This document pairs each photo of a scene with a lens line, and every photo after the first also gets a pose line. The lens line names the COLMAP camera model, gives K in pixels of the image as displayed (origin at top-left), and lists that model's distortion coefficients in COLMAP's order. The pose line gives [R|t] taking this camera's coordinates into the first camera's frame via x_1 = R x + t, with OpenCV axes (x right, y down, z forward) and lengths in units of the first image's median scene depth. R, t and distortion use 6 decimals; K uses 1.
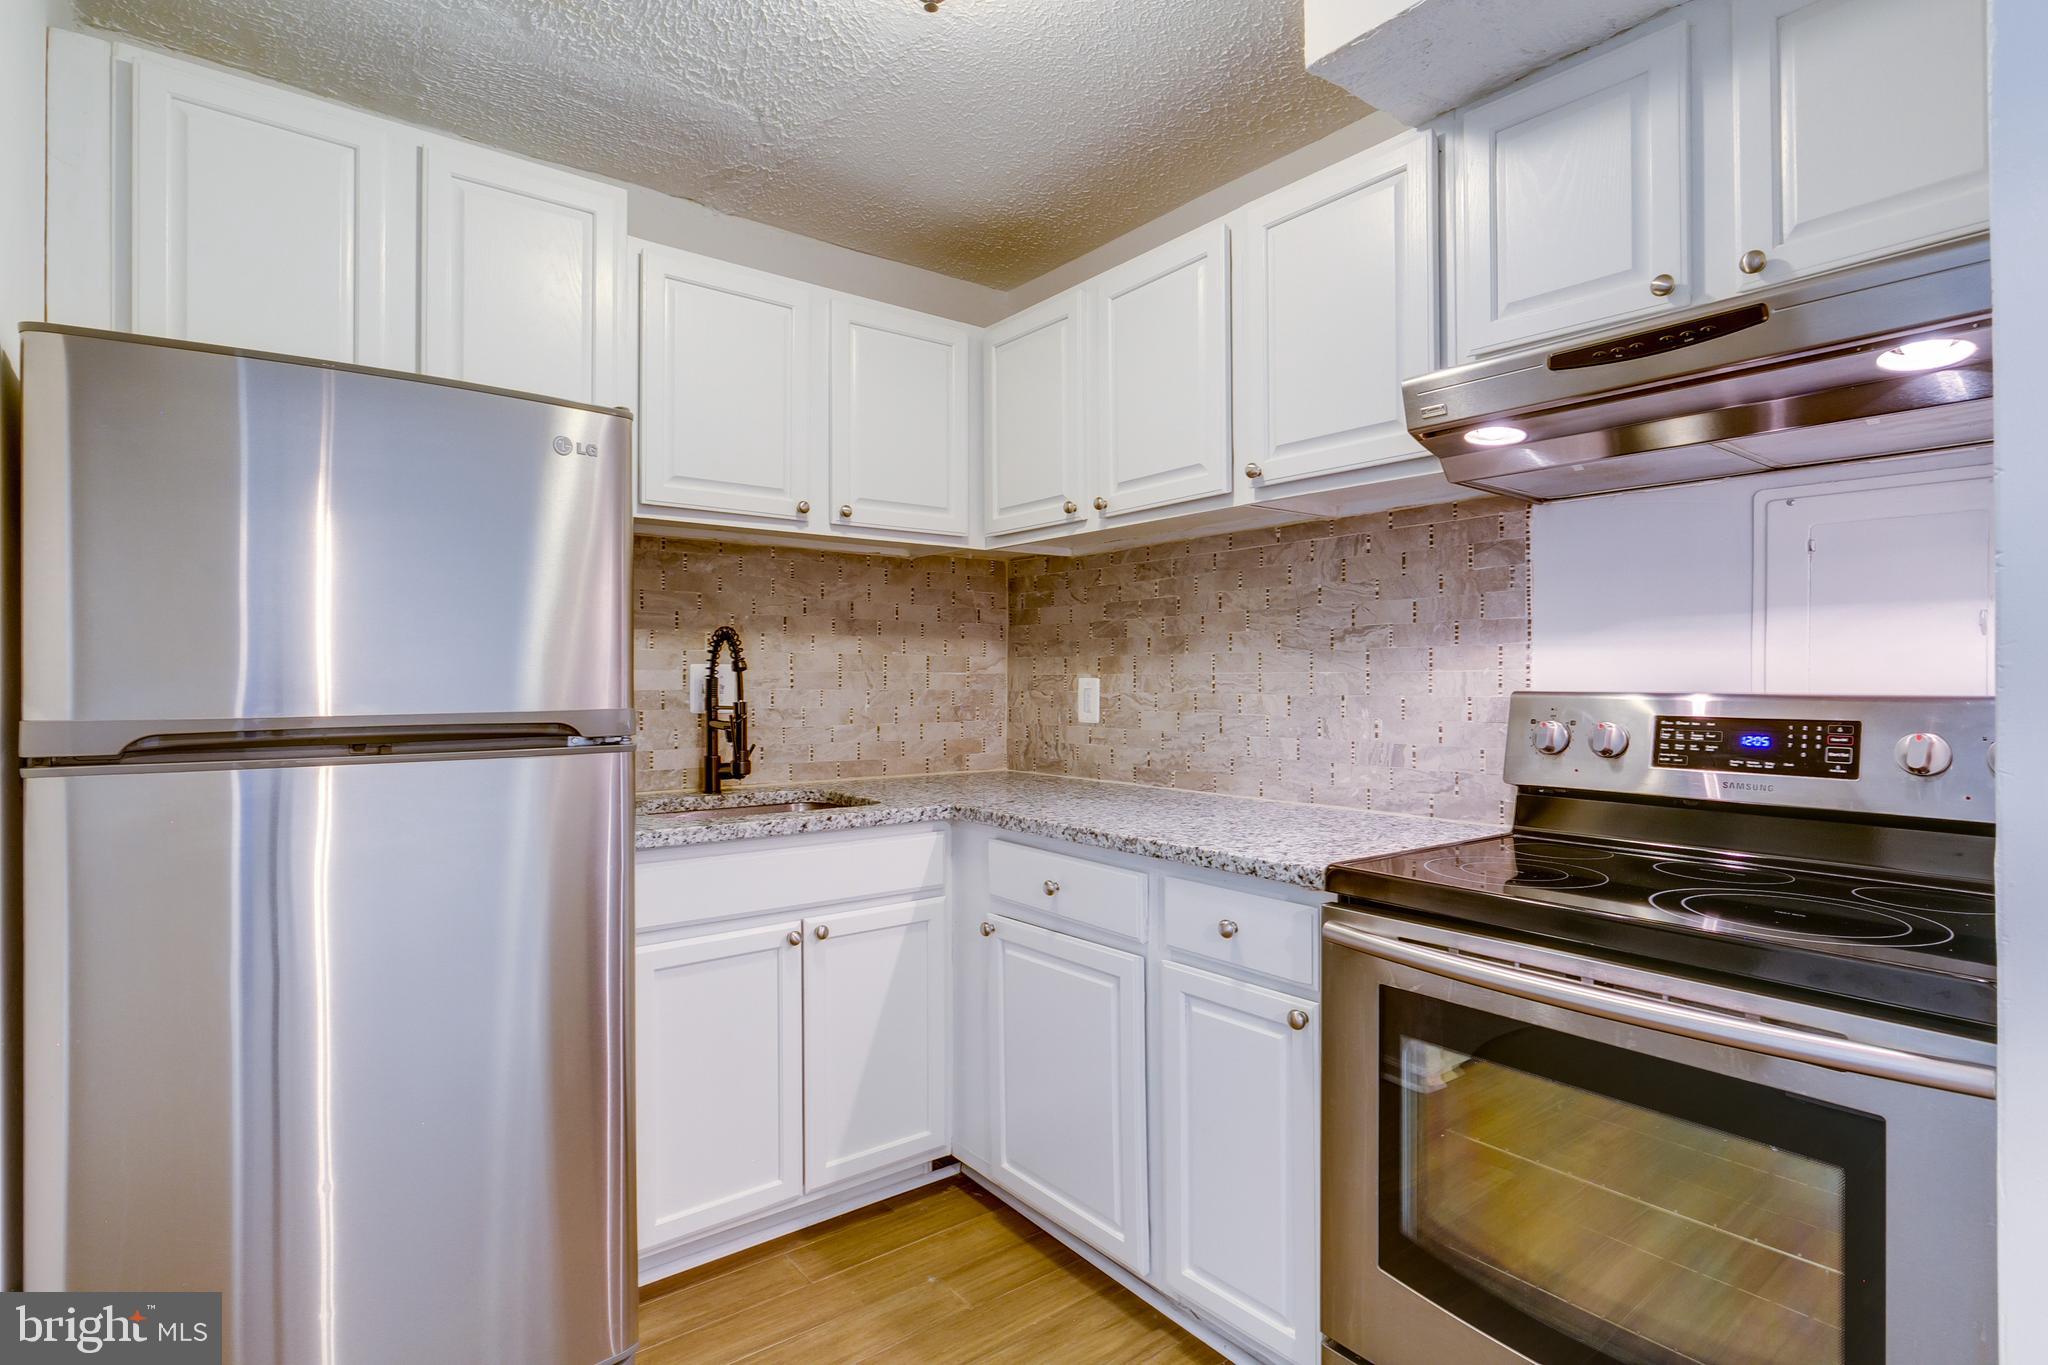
lens RADIAL K [[1027.3, 0, 1030.0], [0, 1027.3, 675.0], [0, 0, 1]] dist [0.001229, -0.006355]
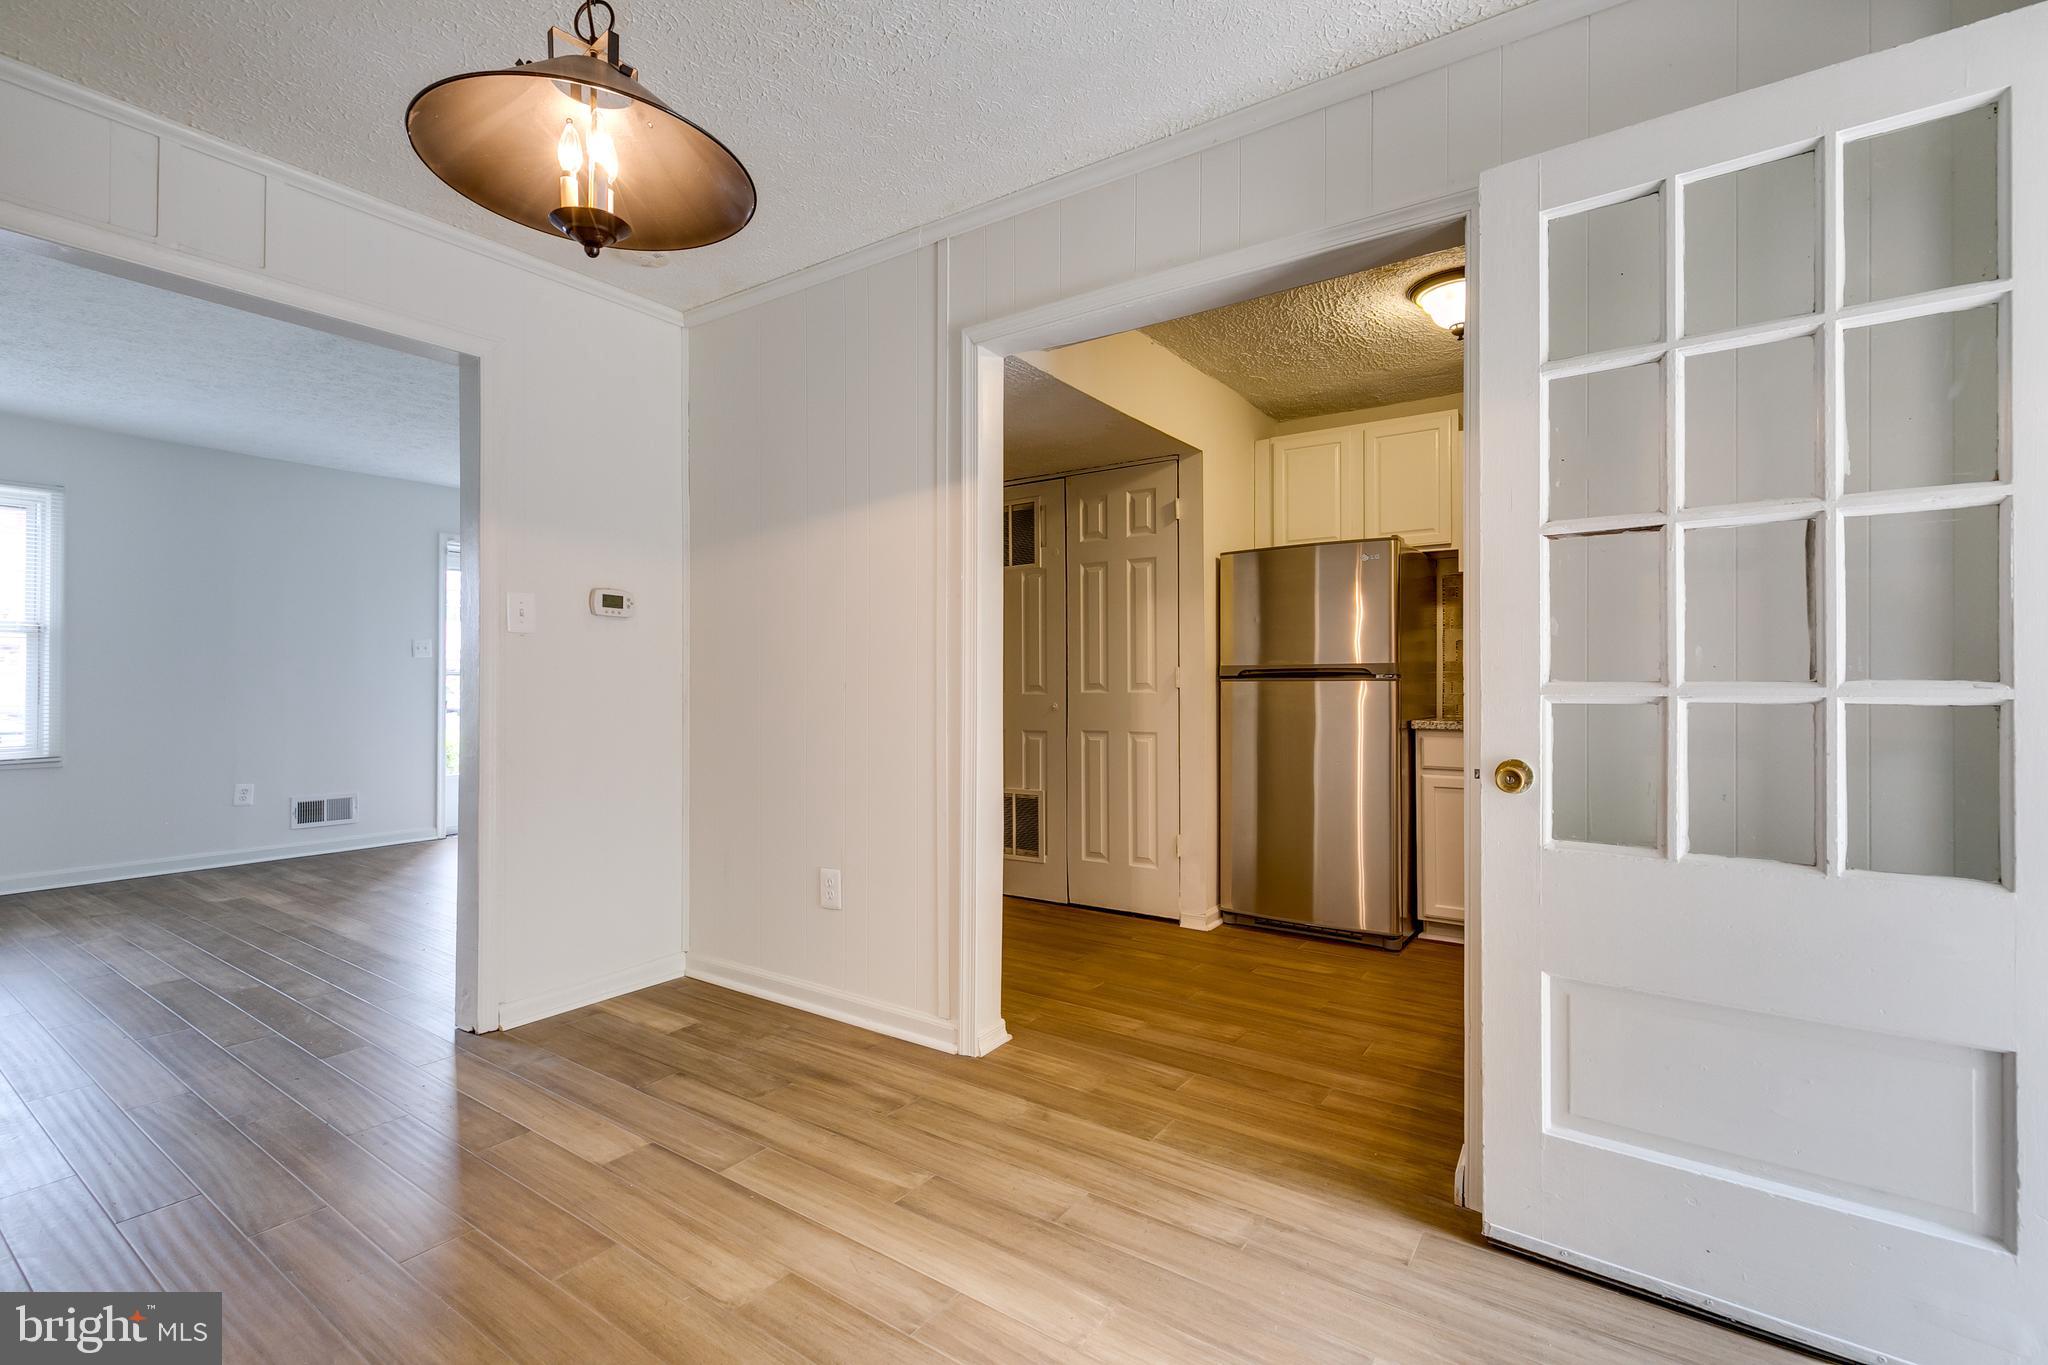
lens RADIAL K [[916.4, 0, 1031.8], [0, 916.4, 675.1], [0, 0, 1]] dist [0.007635, -0.004733]
pose [[0.295255, -0.007014, -0.955393, 1.082845], [0.002509, 0.999975, -0.006566, 0.056053], [0.955415, -0.000459, 0.295265, -0.329285]]
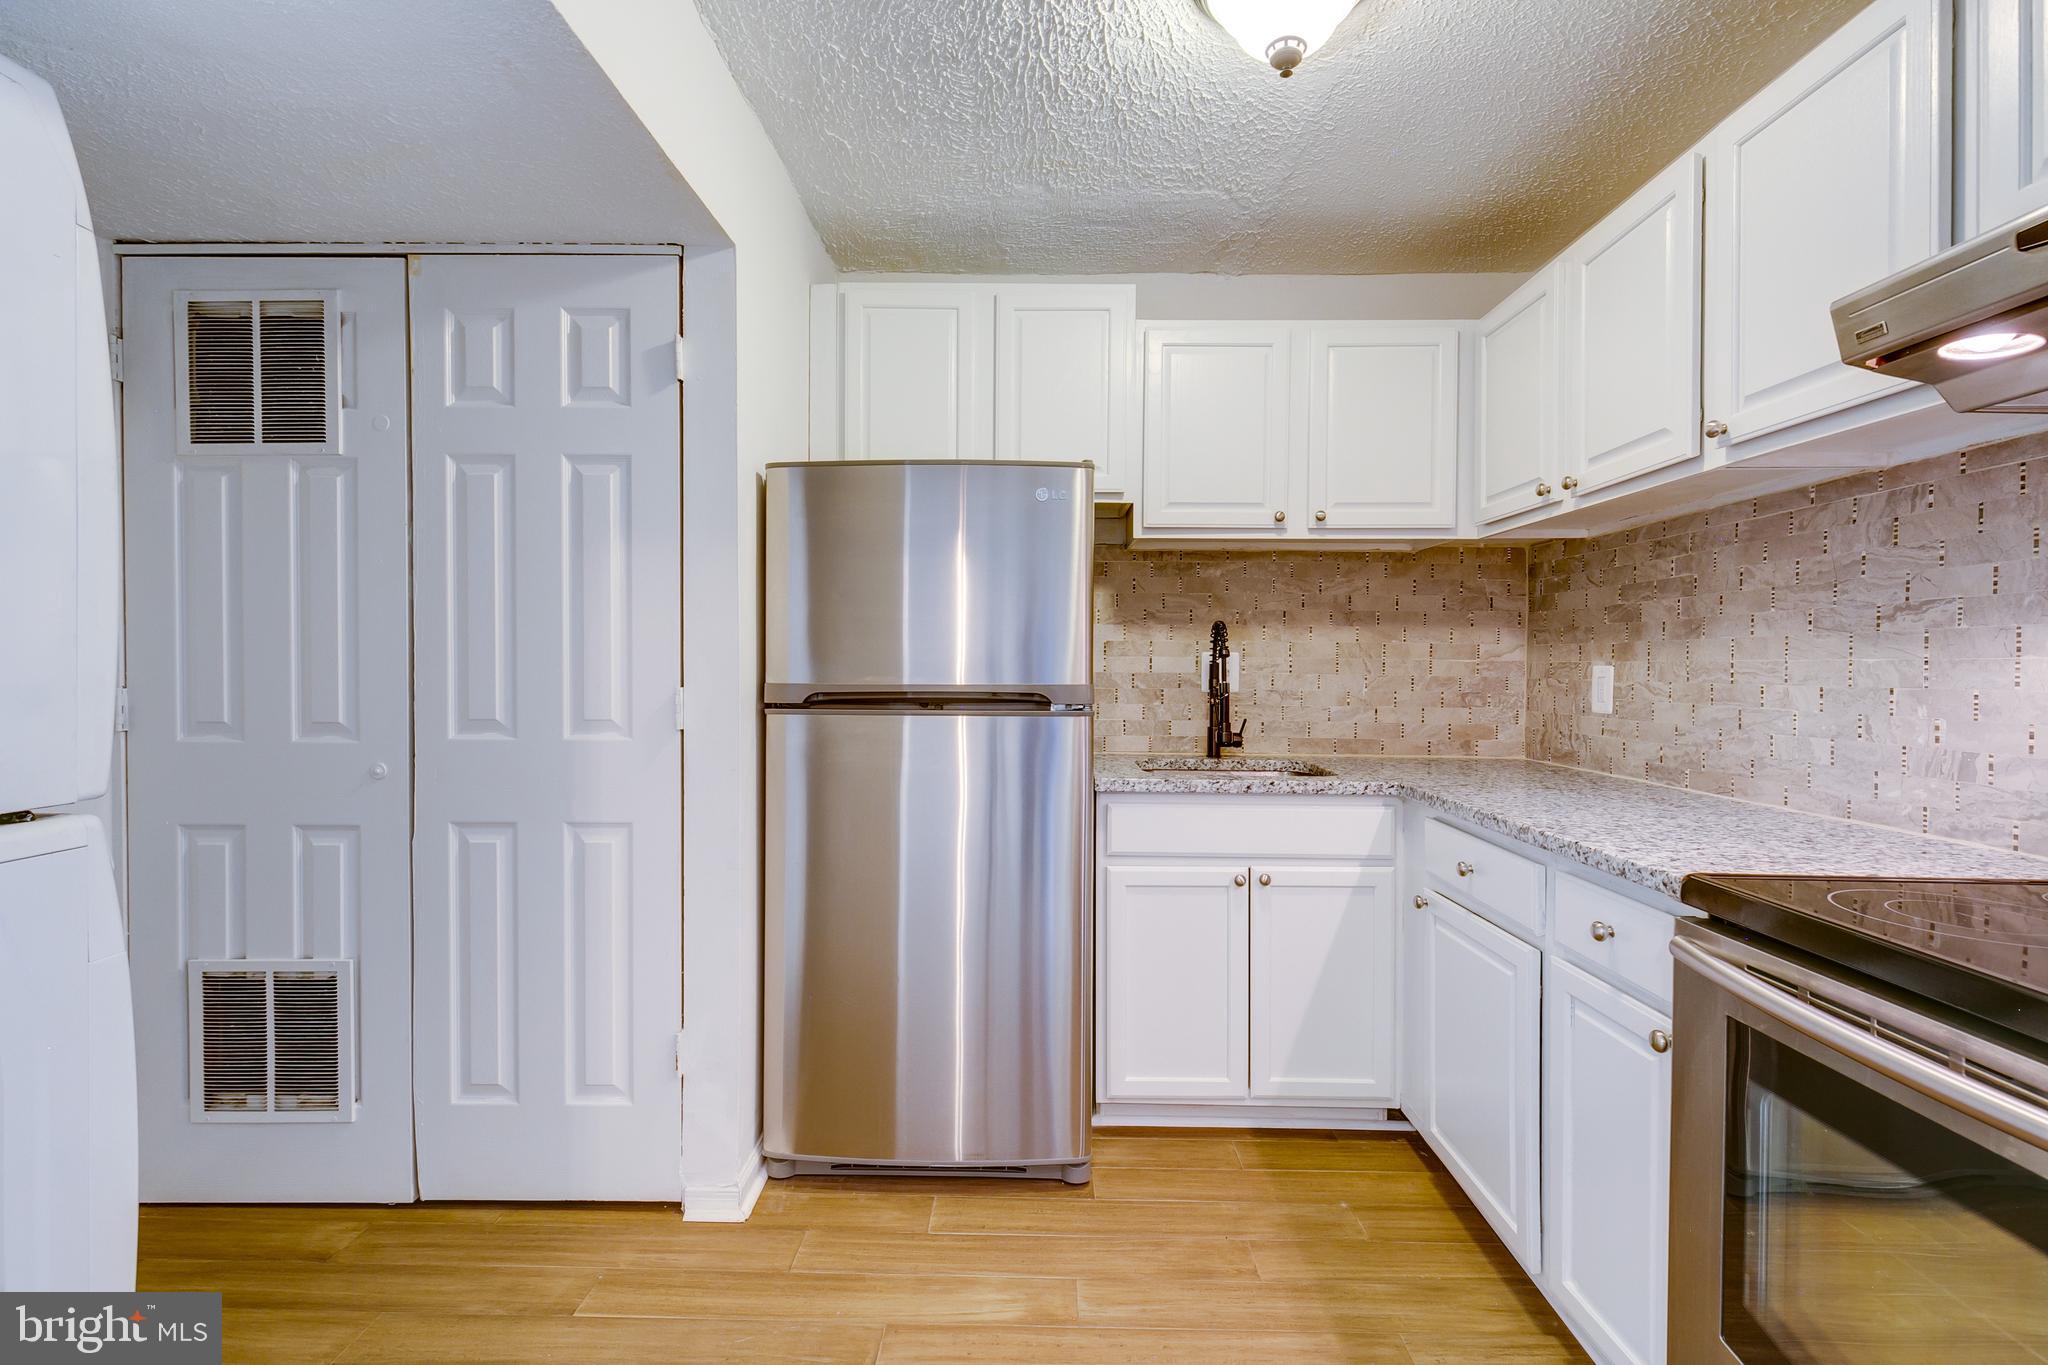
lens RADIAL K [[920.0, 0, 1022.9], [0, 920.0, 674.6], [0, 0, 1]] dist [0.001241, -0.000031]
pose [[0.772352, 0.012648, -0.635069, 0.241829], [-0.005006, 0.999892, 0.013825, 0.002816], [0.635175, -0.007499, 0.772332, 0.013447]]
